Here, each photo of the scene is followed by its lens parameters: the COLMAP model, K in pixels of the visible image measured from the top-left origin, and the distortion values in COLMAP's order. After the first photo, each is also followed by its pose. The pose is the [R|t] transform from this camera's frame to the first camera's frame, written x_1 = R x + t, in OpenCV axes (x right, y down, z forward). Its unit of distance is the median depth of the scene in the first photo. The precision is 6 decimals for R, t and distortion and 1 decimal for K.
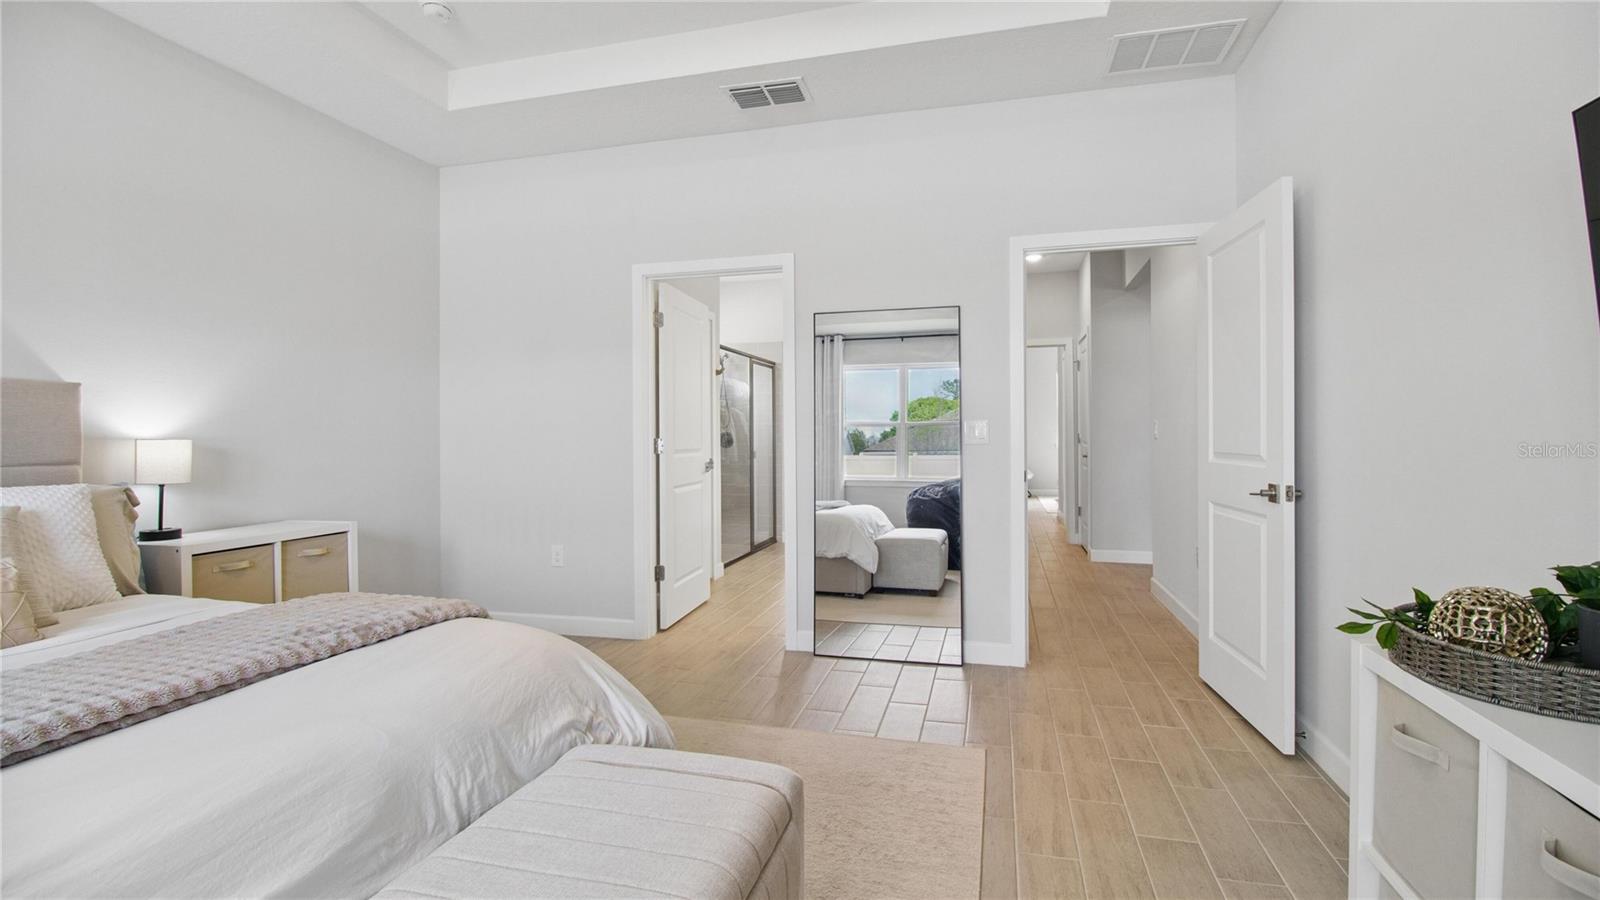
lens RADIAL K [[724.7, 0, 820.8], [0, 724.7, 436.9], [0, 0, 1]] dist [0.000169, -0.013253]
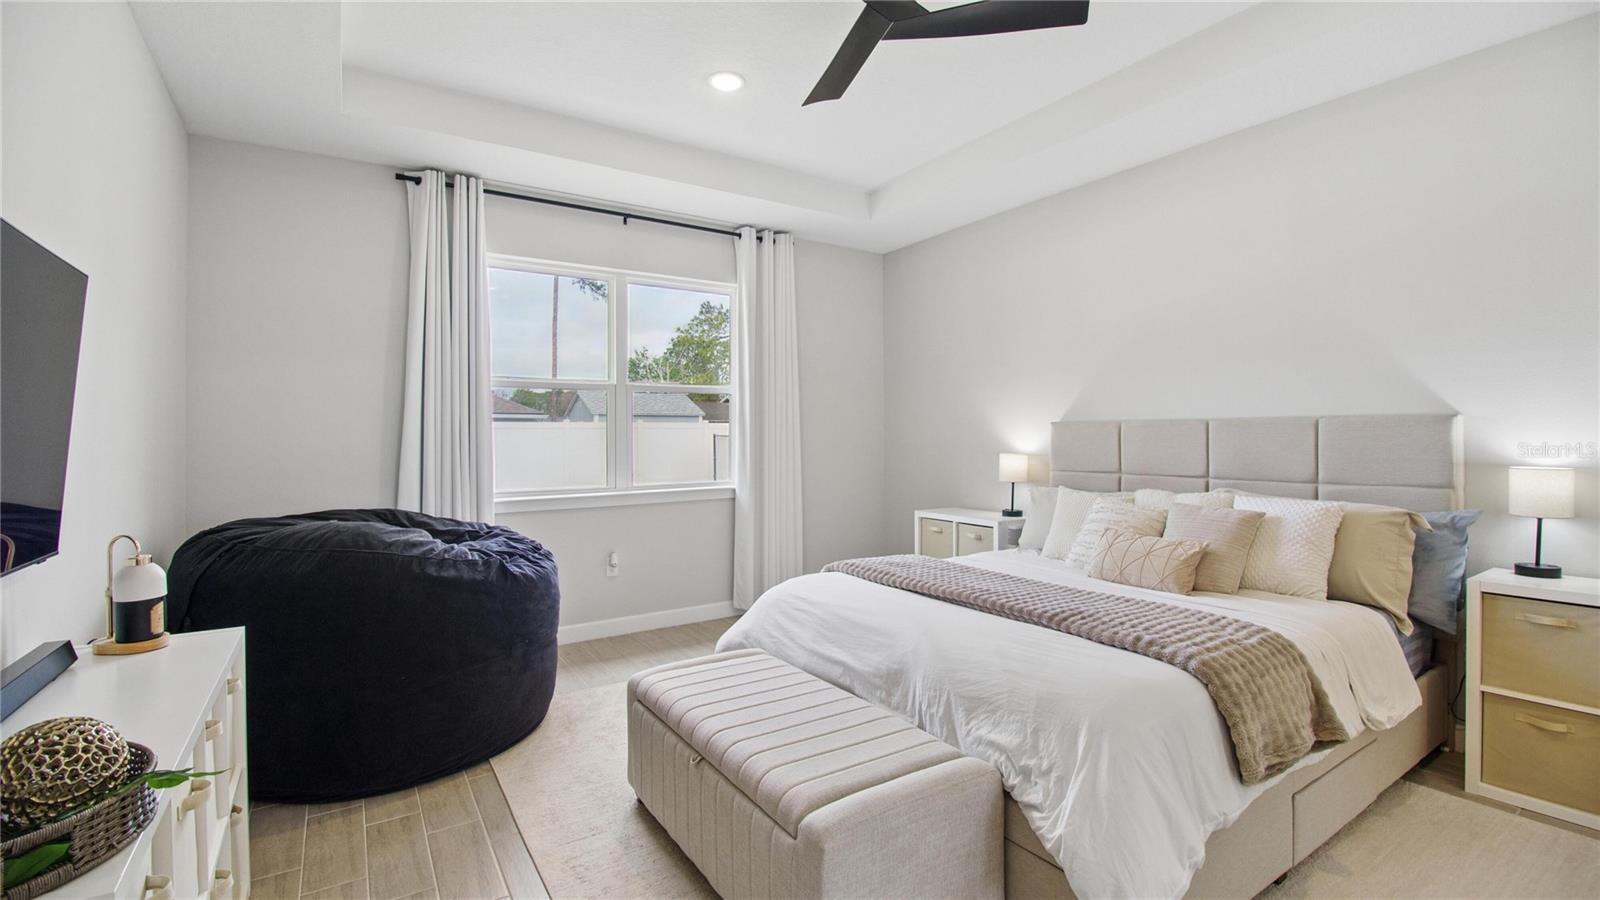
lens RADIAL K [[724.7, 0, 820.8], [0, 724.7, 436.9], [0, 0, 1]] dist [0.000169, -0.013253]
pose [[-0.668306, 0.006609, -0.743857, 0.681100], [-0.013203, 0.999698, 0.020744, -0.077251], [0.743769, 0.023685, -0.668017, 1.702970]]
